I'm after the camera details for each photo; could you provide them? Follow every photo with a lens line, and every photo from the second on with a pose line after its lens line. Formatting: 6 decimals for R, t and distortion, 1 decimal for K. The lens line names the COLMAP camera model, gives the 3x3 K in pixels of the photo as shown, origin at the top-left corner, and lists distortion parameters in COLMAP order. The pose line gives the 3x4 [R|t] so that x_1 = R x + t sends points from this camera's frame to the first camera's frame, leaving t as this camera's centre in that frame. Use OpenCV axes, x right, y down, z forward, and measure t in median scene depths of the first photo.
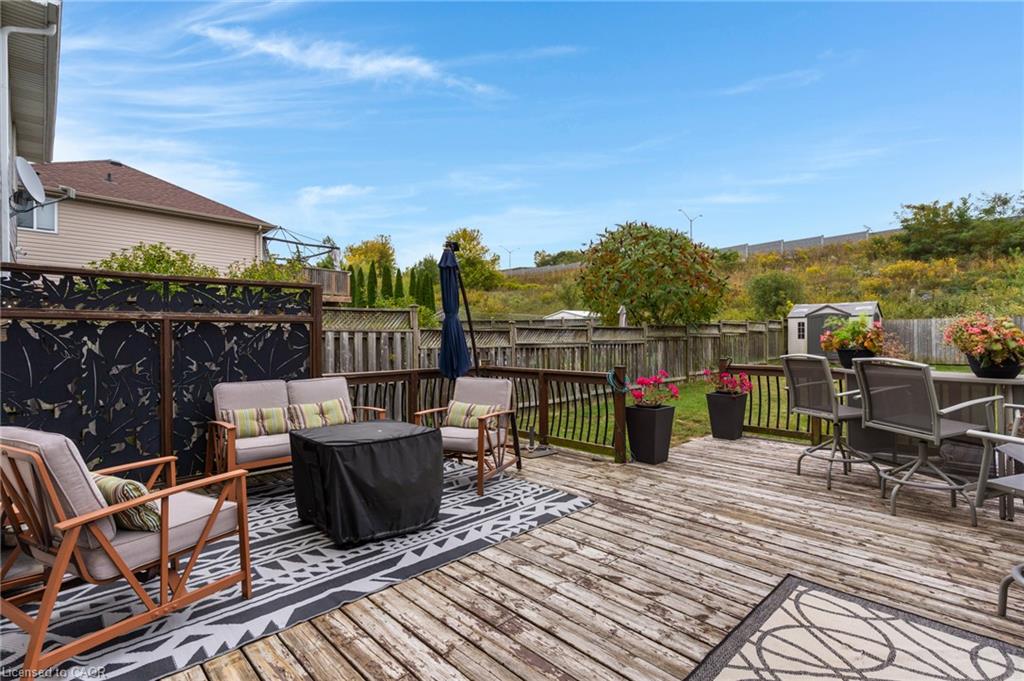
lens RADIAL K [[487.7, 0, 511.0], [0, 487.7, 338.4], [0, 0, 1]] dist [0.003351, -0.000502]
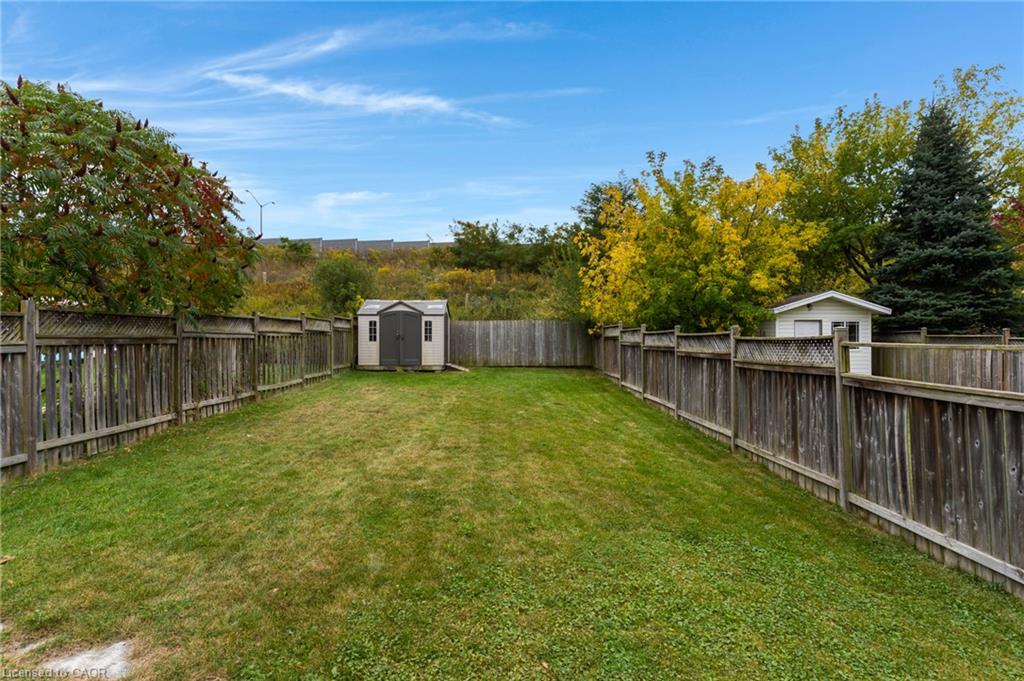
lens RADIAL K [[487.7, 0, 511.0], [0, 487.7, 338.4], [0, 0, 1]] dist [0.003351, -0.000502]
pose [[0.690004, 0.002072, 0.723802, 0.116124], [0.001892, 0.999987, -0.004667, 0.000239], [-0.723803, 0.004590, 0.689992, 0.191579]]
